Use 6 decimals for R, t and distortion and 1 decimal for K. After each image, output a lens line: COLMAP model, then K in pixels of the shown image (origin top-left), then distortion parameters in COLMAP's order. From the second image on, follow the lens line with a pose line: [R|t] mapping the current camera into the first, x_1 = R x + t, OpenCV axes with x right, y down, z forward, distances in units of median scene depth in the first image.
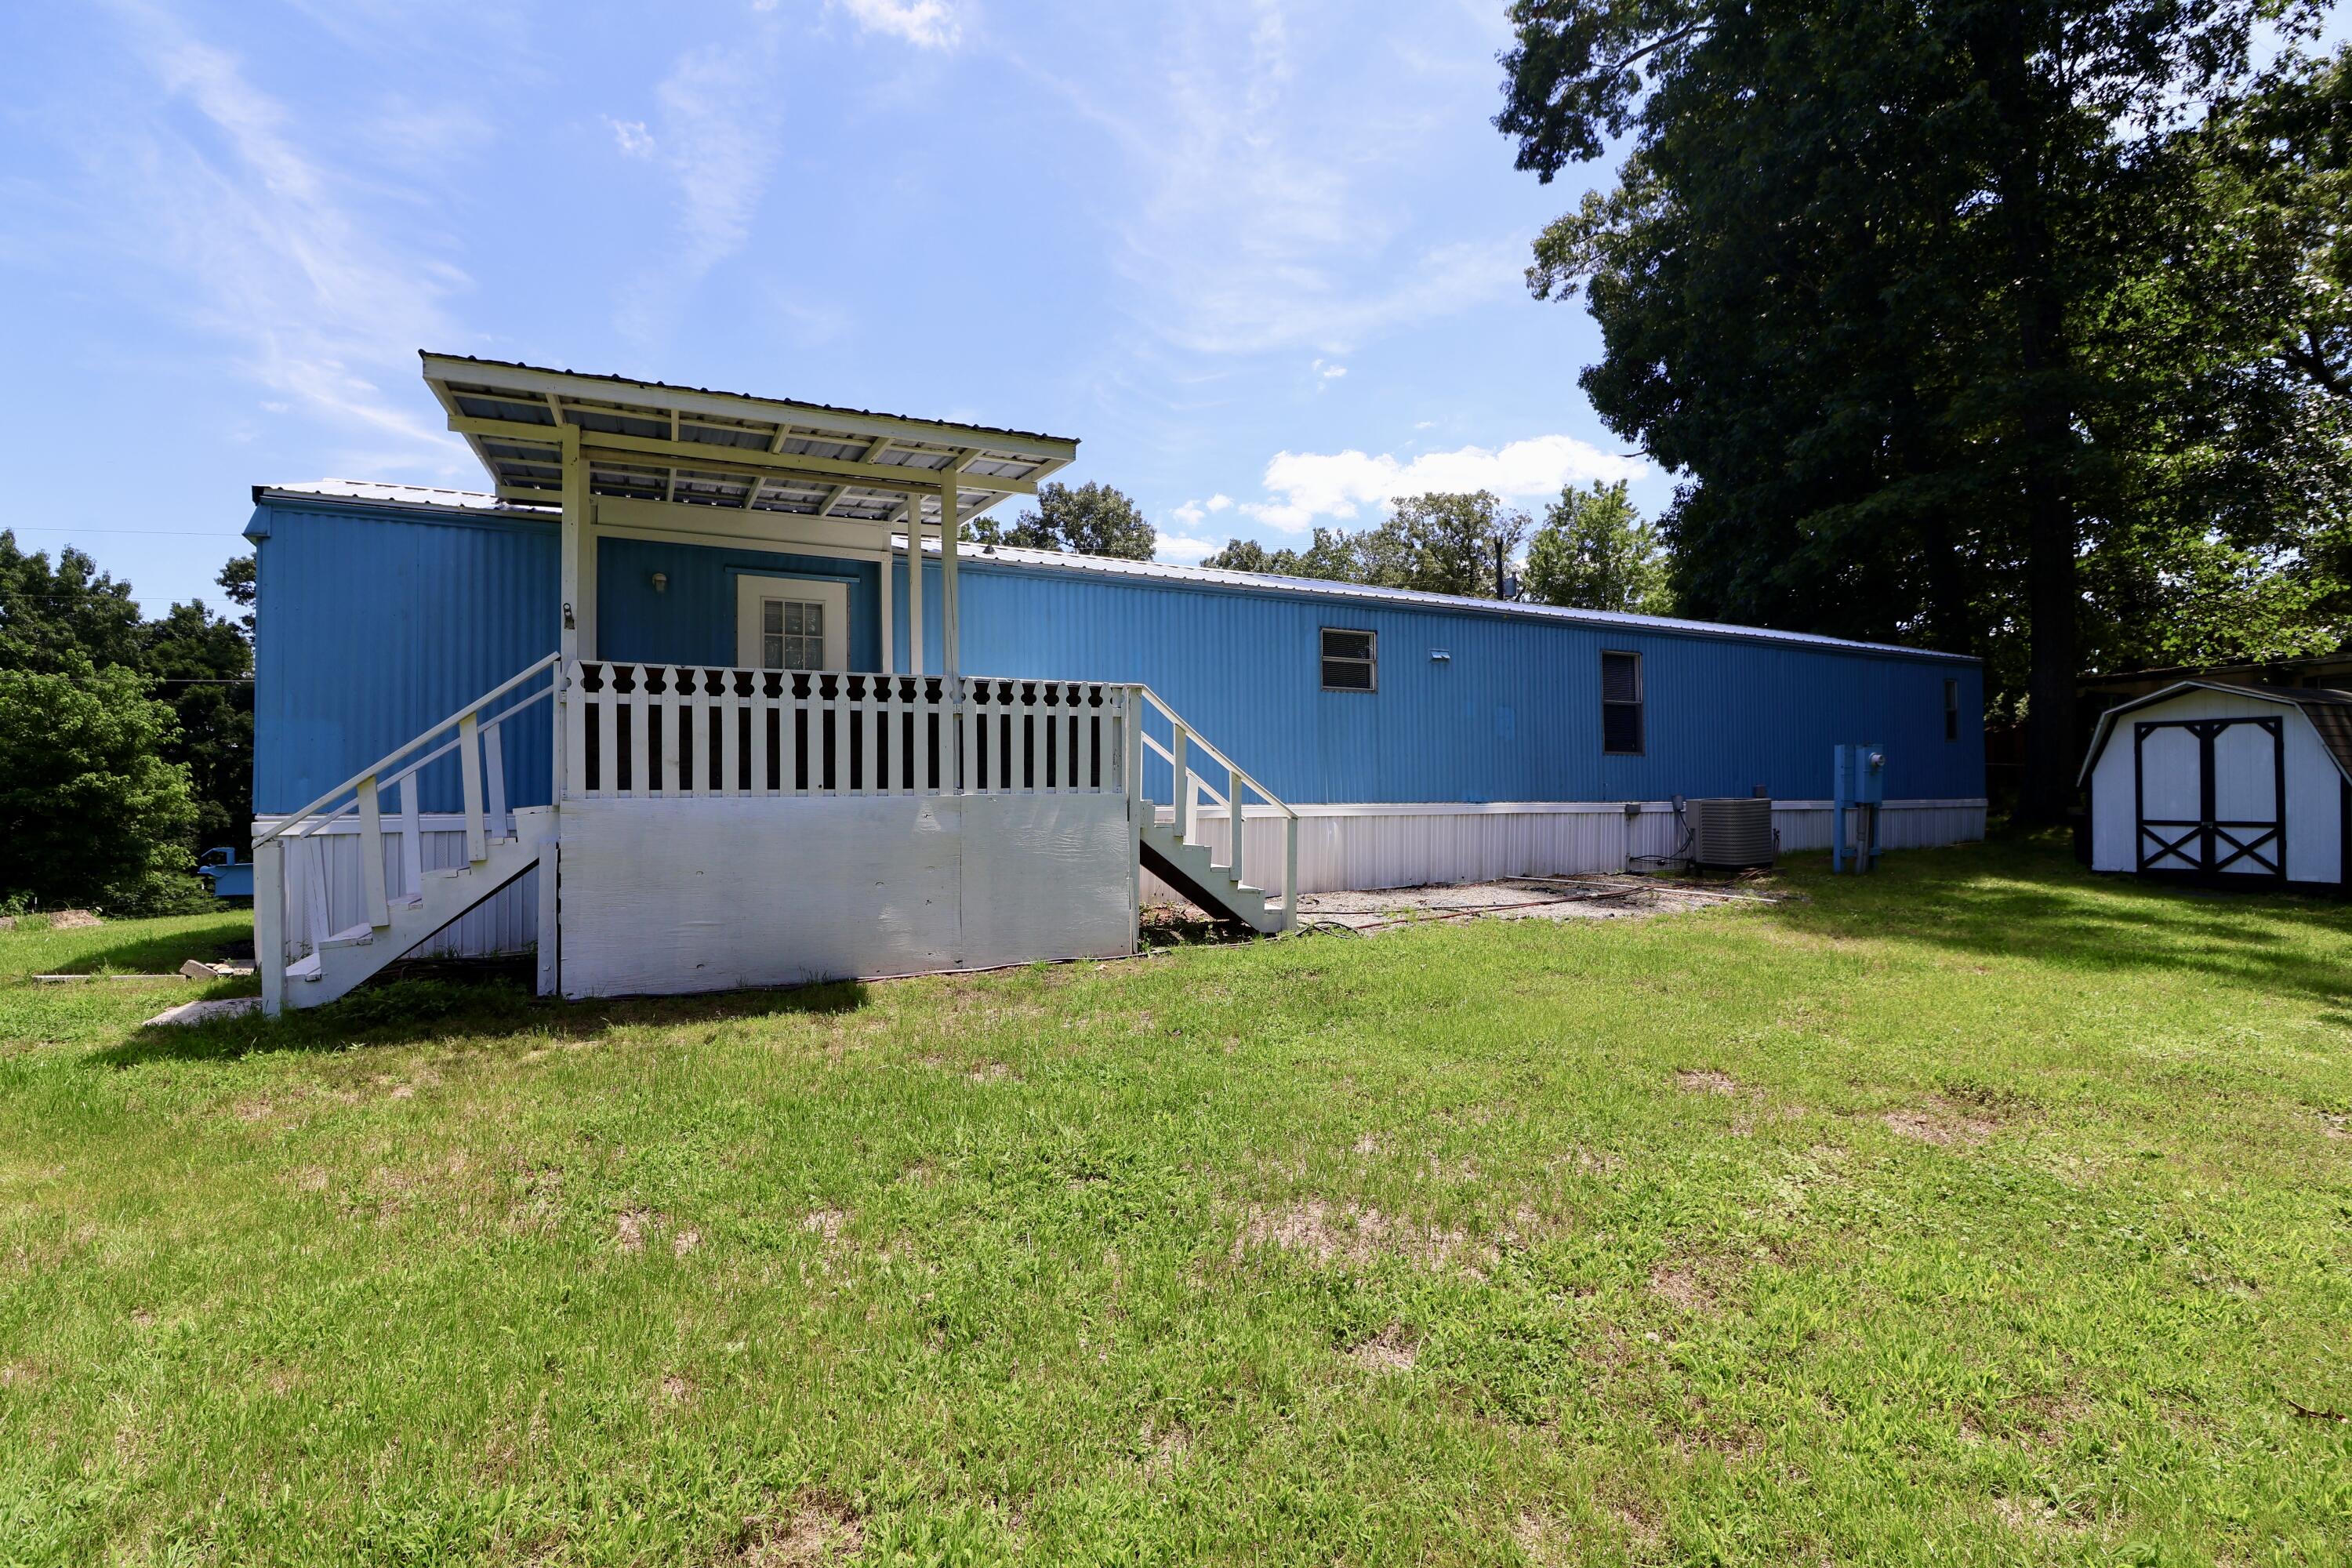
lens RADIAL K [[1083.8, 0, 1157.3], [0, 1083.8, 779.8], [0, 0, 1]] dist [-0.005335, -0.009586]
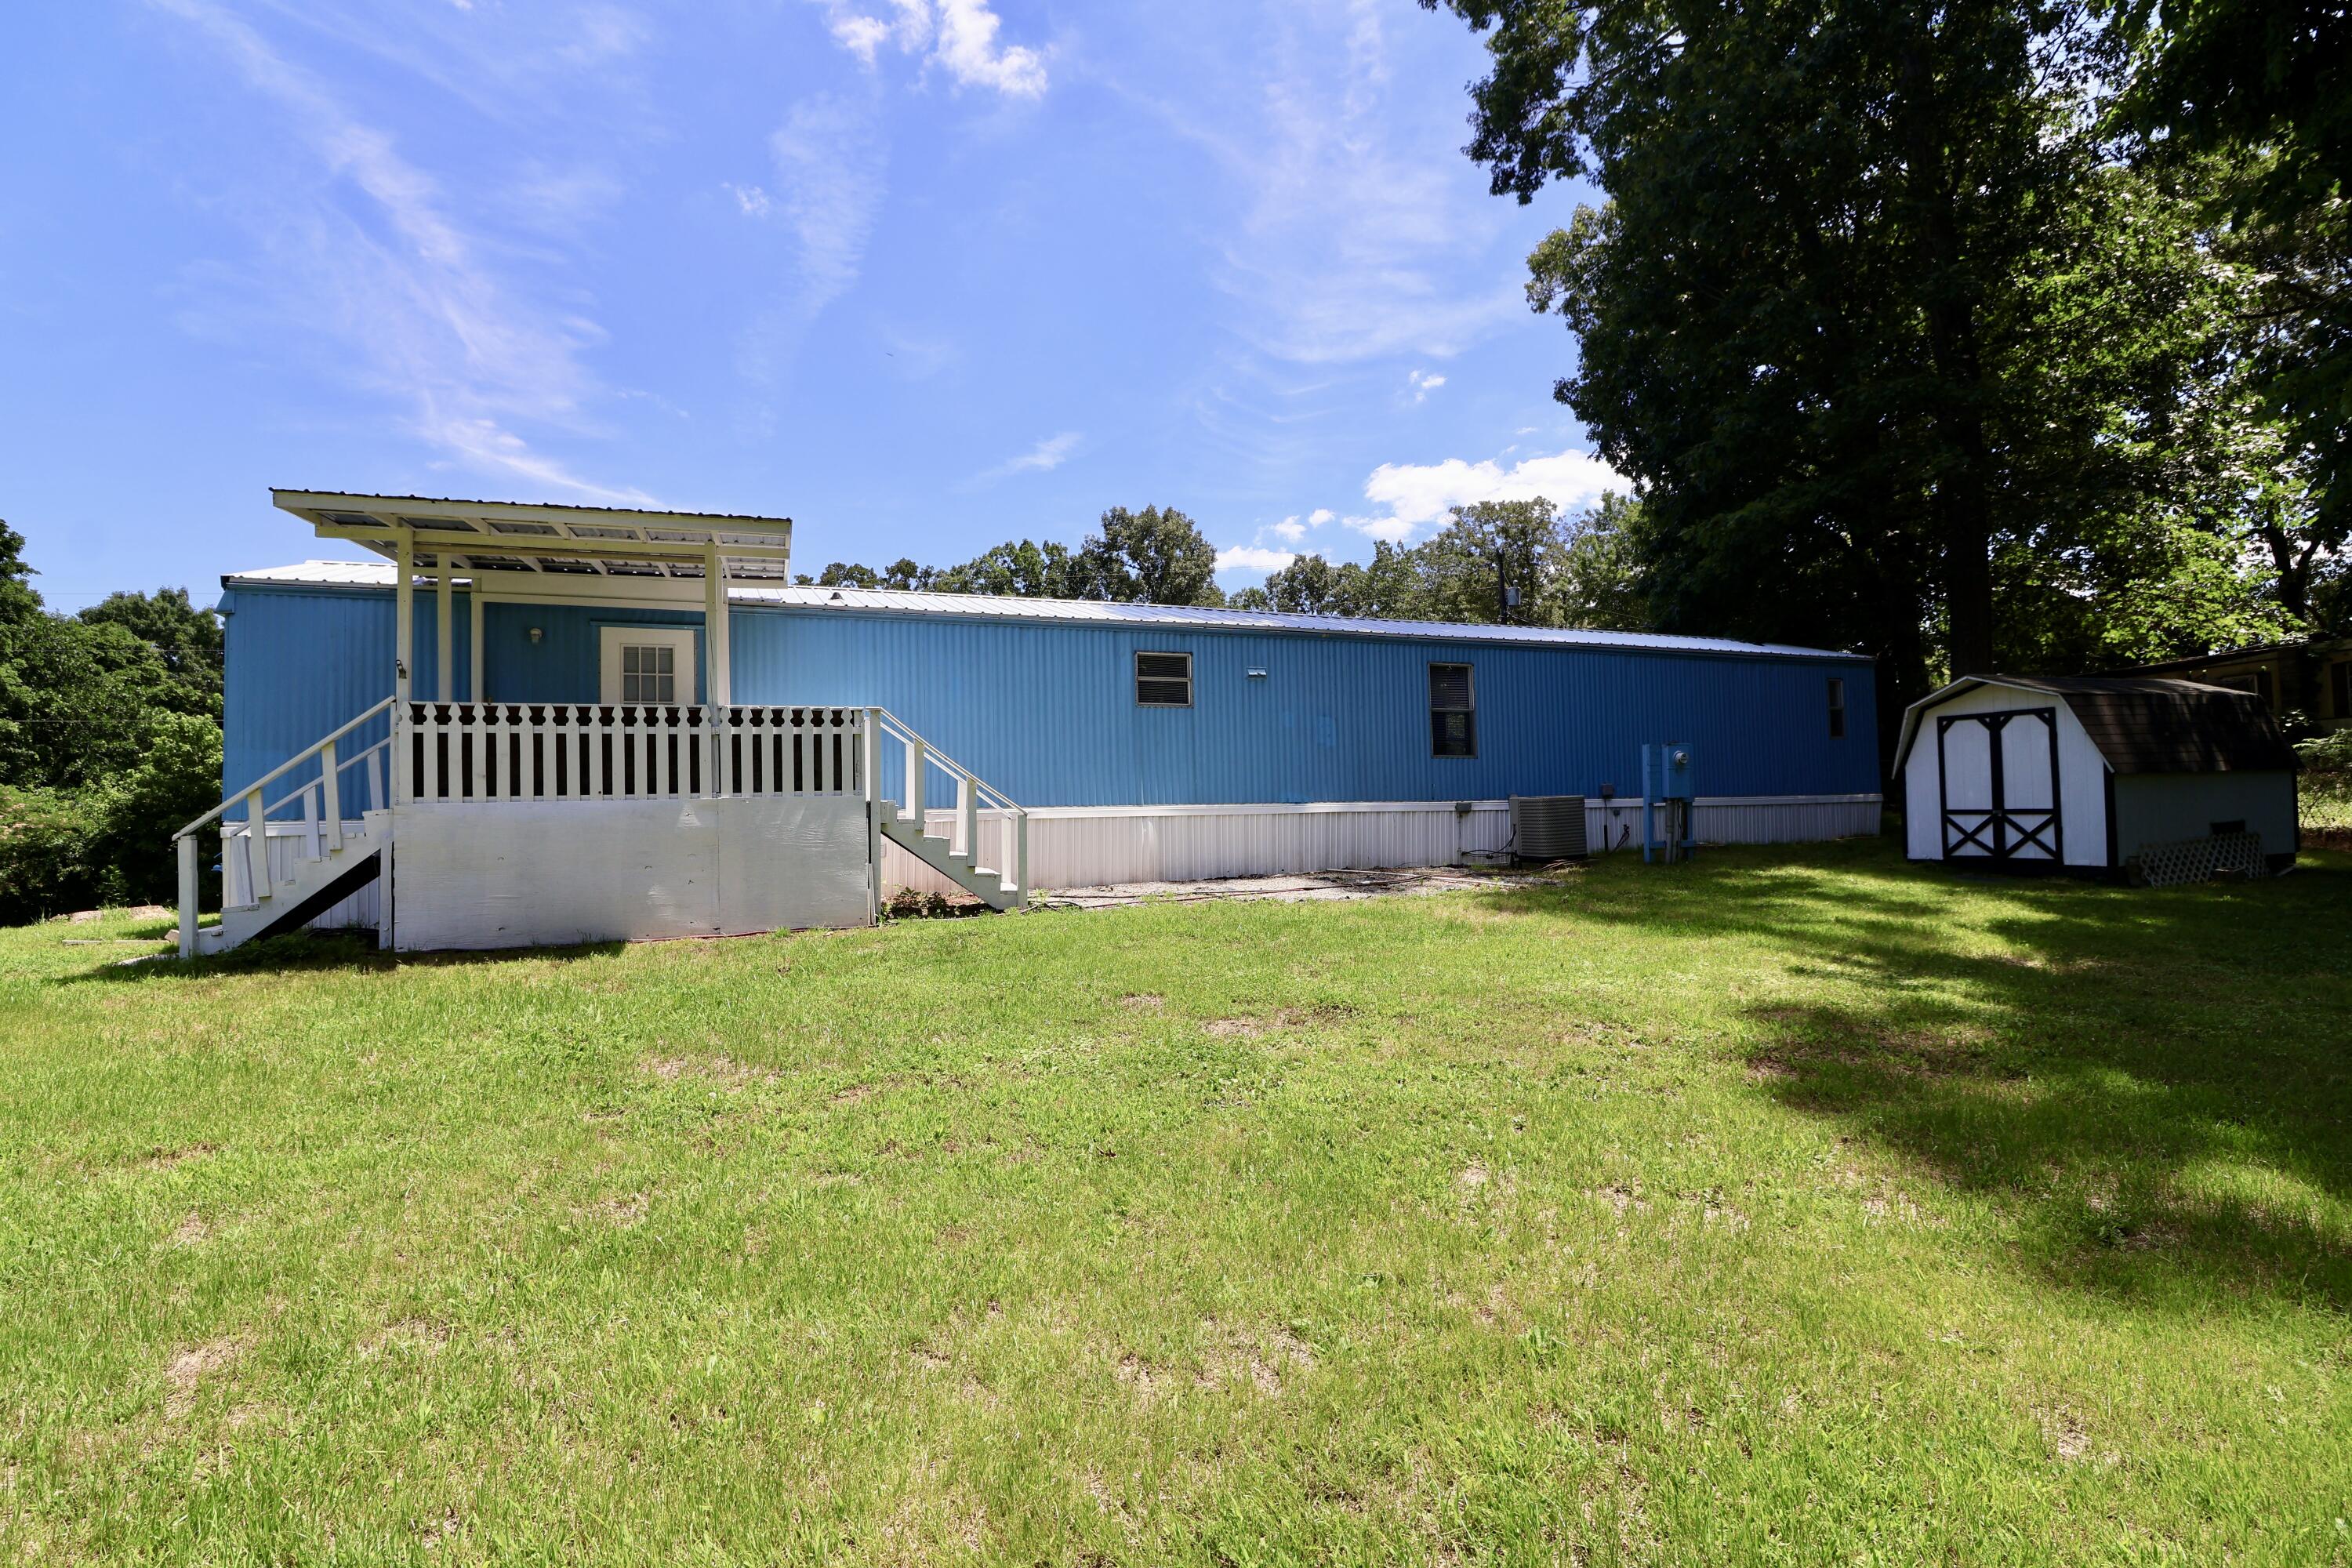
lens RADIAL K [[1084.4, 0, 1153.8], [0, 1084.4, 777.9], [0, 0, 1]] dist [-0.000128, -0.014602]
pose [[0.994925, -0.018641, -0.098880, 0.274568], [0.016951, 0.999696, -0.017911, 0.013151], [0.099184, 0.016144, 0.994938, -0.131958]]
